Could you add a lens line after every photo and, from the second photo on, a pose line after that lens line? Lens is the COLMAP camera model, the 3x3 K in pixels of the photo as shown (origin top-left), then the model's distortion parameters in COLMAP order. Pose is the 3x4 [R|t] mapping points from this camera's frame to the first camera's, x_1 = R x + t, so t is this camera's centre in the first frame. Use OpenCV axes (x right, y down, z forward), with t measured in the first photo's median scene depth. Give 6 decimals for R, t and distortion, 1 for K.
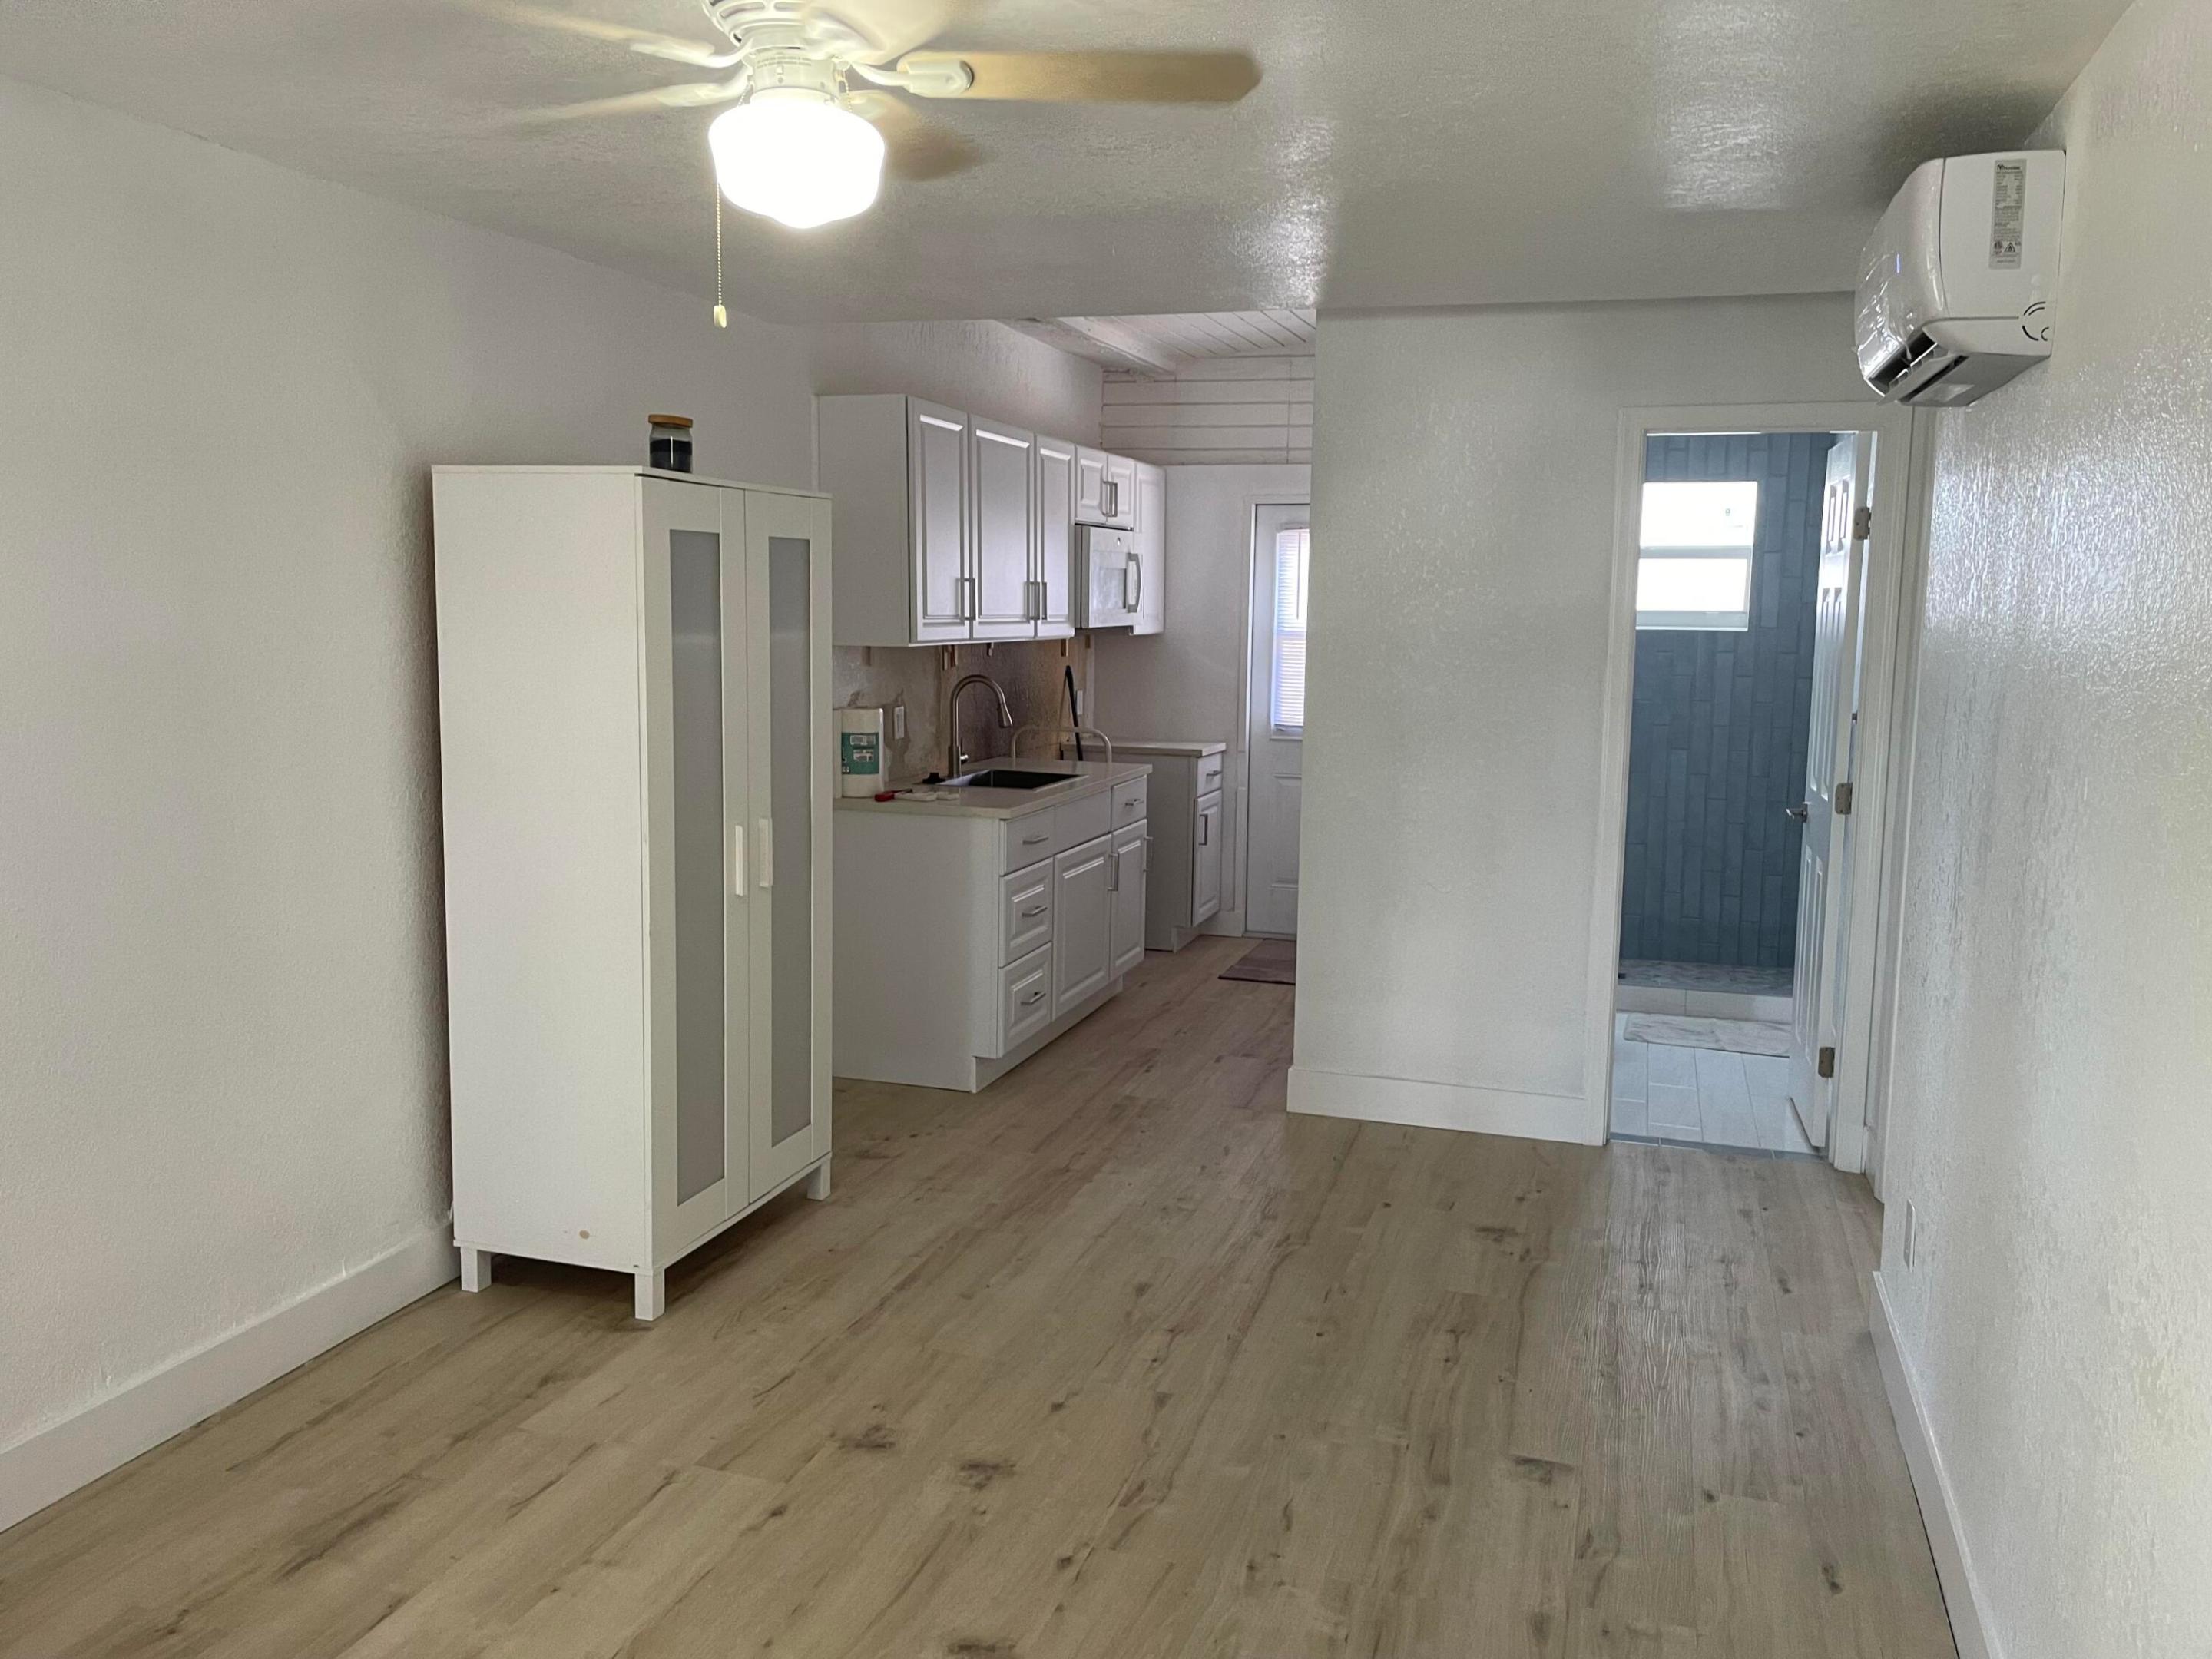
lens RADIAL K [[1678.0, 0, 1126.9], [0, 1678.0, 776.6], [0, 0, 1]] dist [0.077252, -0.094483]
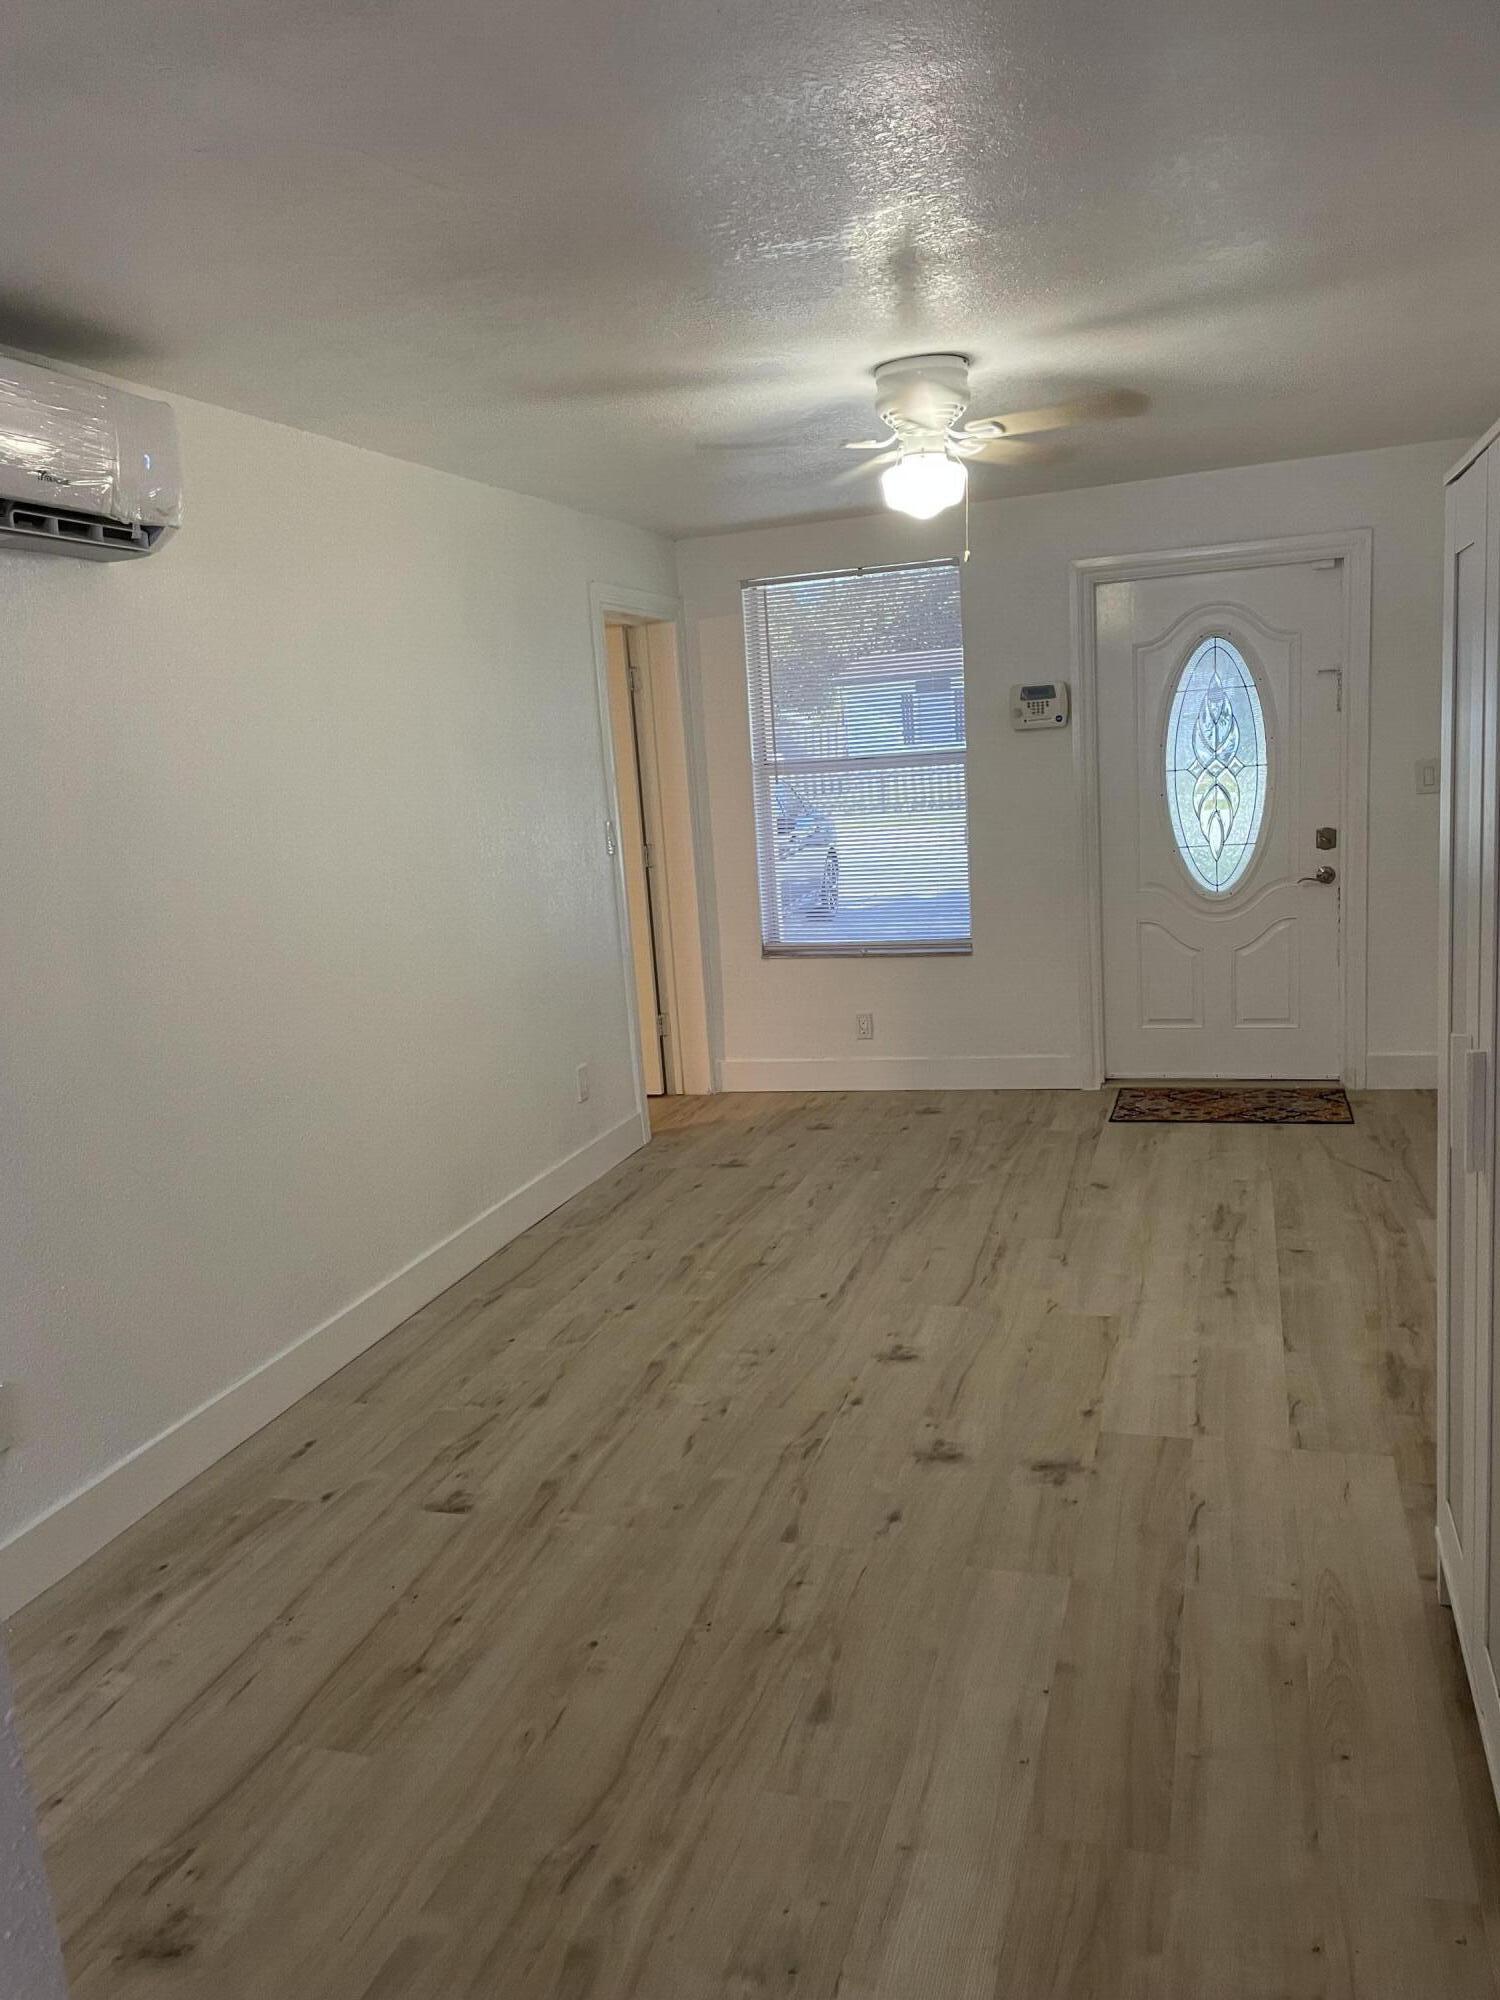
lens RADIAL K [[1517.2, 0, 750.0], [0, 1517.2, 1000.0], [0, 0, 1]] dist [0.077252, -0.094483]
pose [[-0.998640, 0.051934, 0.004688, 0.019002], [0.051217, 0.960011, 0.275237, -0.137578], [0.009794, 0.275103, -0.961365, 1.425592]]
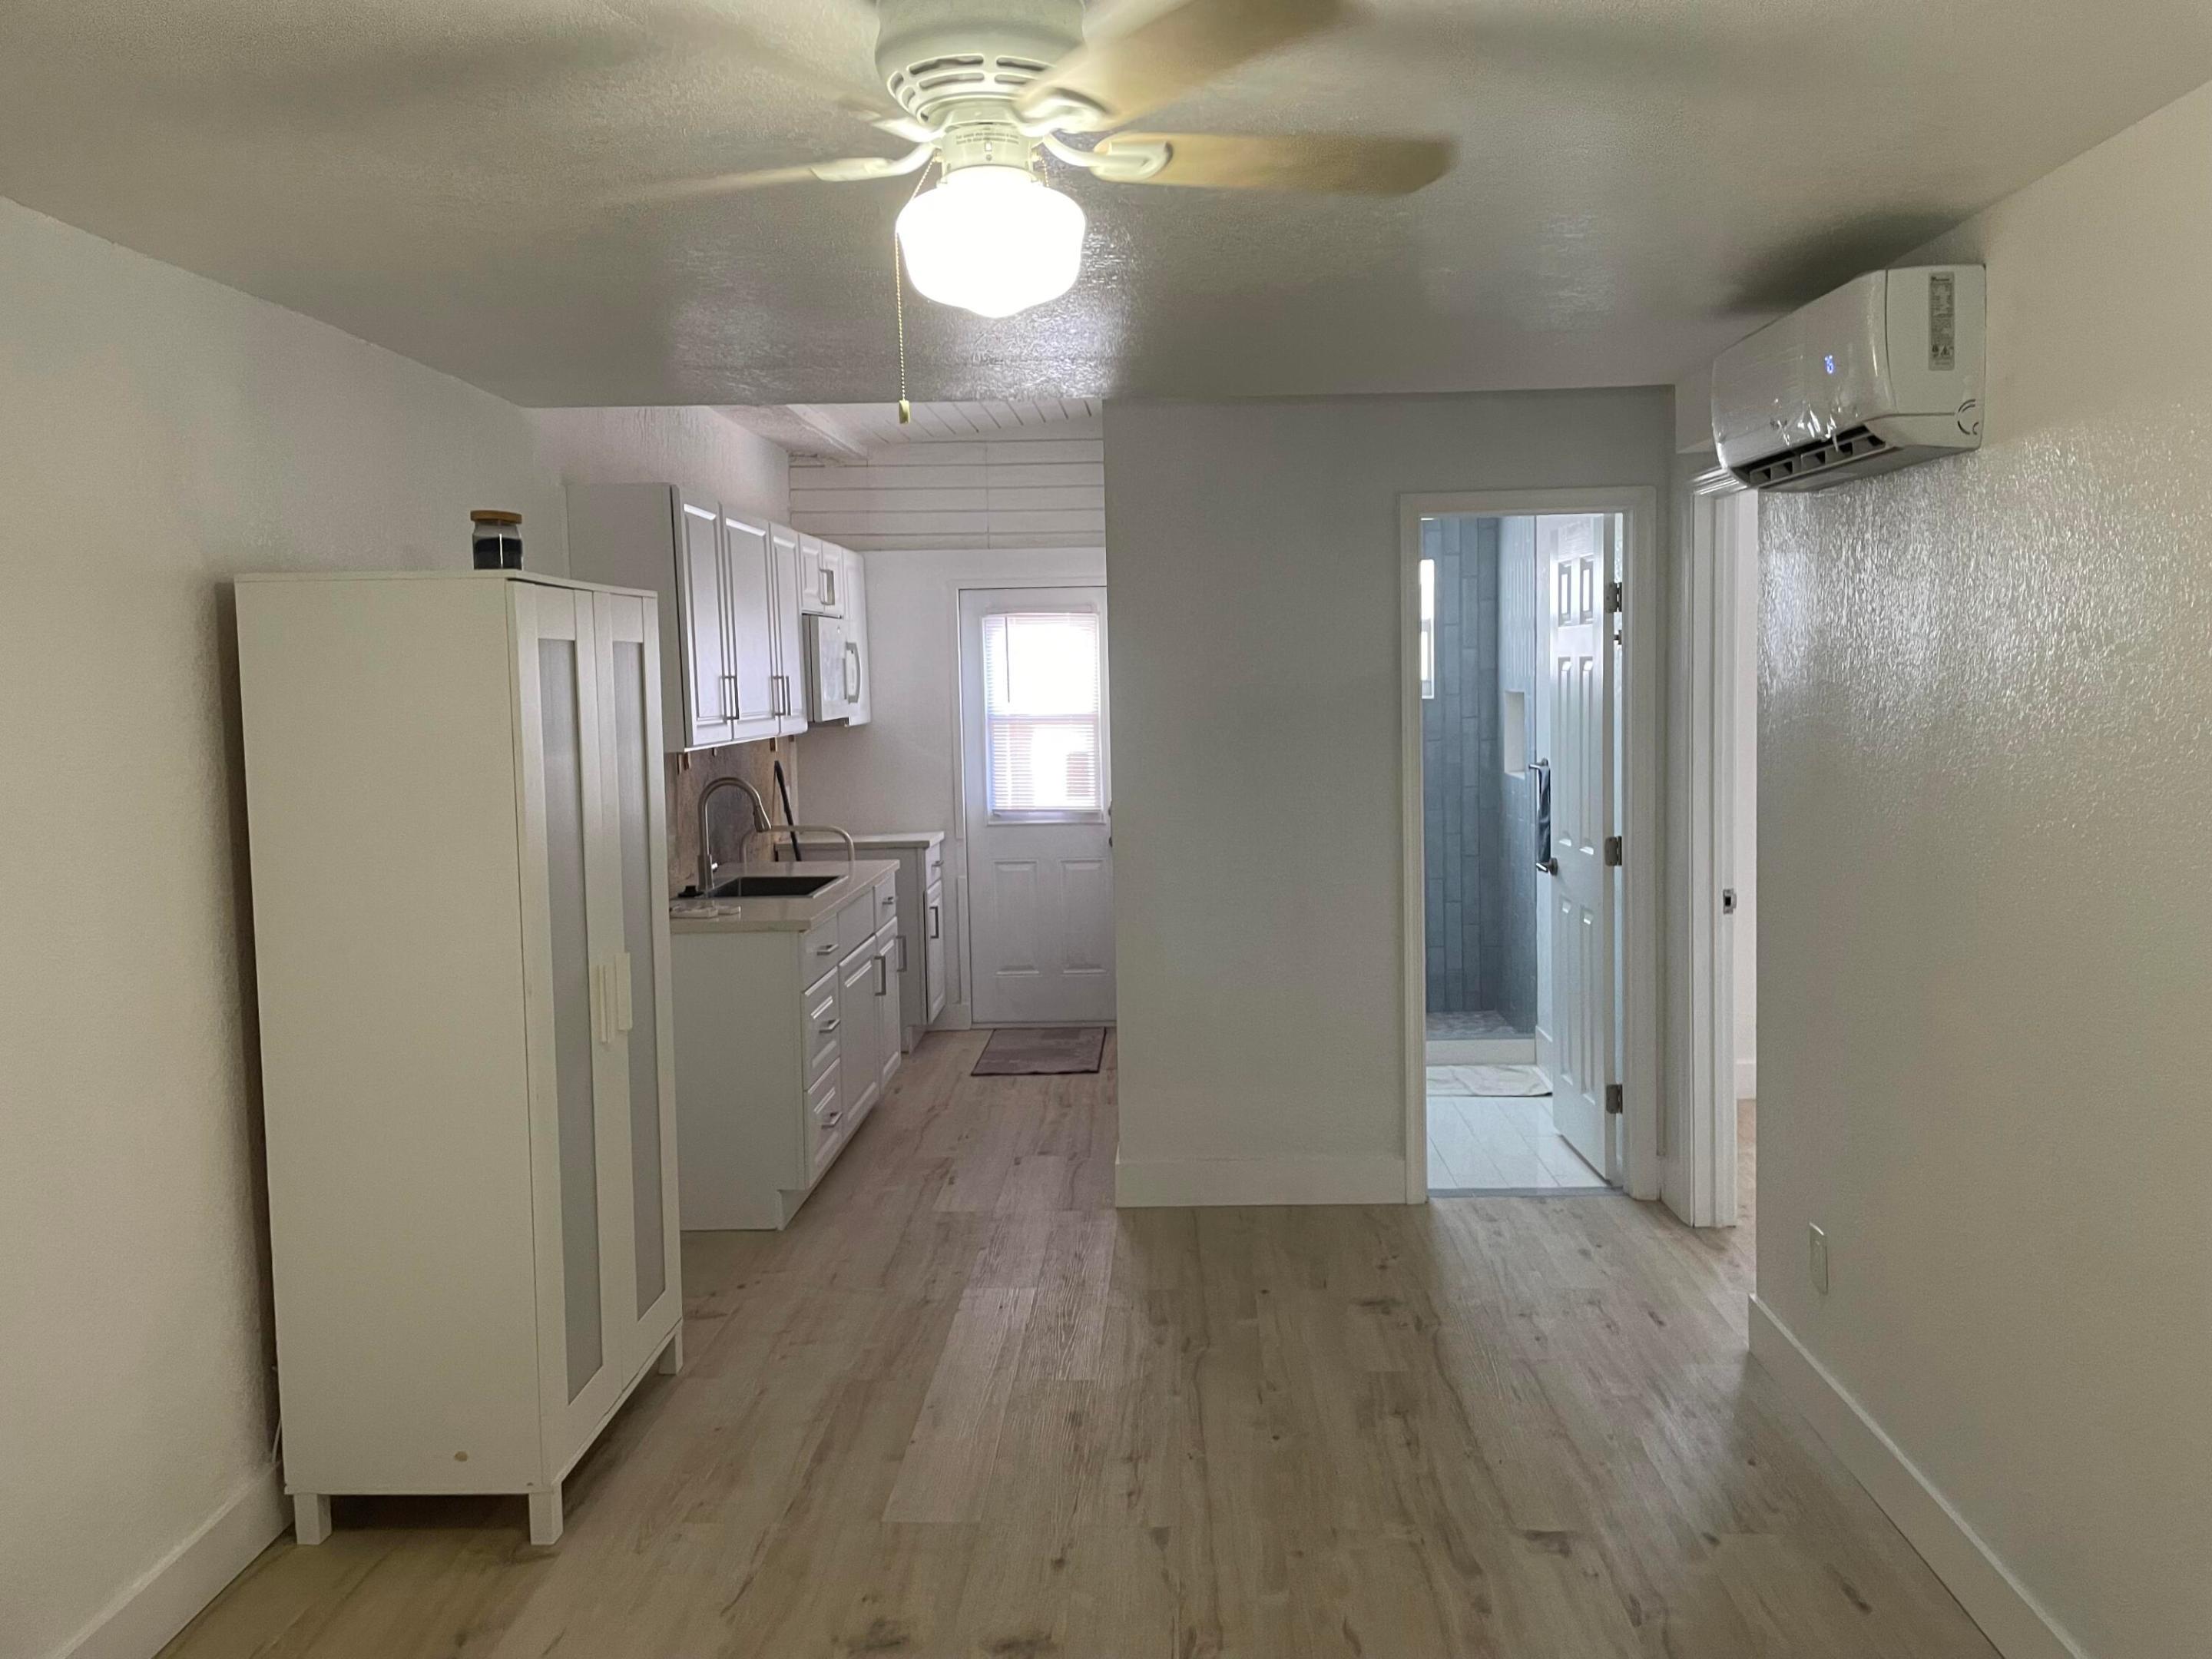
lens RADIAL K [[1678.0, 0, 1126.9], [0, 1678.0, 776.6], [0, 0, 1]] dist [0.077252, -0.094483]
pose [[0.962247, -0.053897, 0.266789, -0.184855], [0.065969, 0.997154, -0.036489, -0.017972], [-0.264063, 0.052711, 0.963064, 0.054650]]
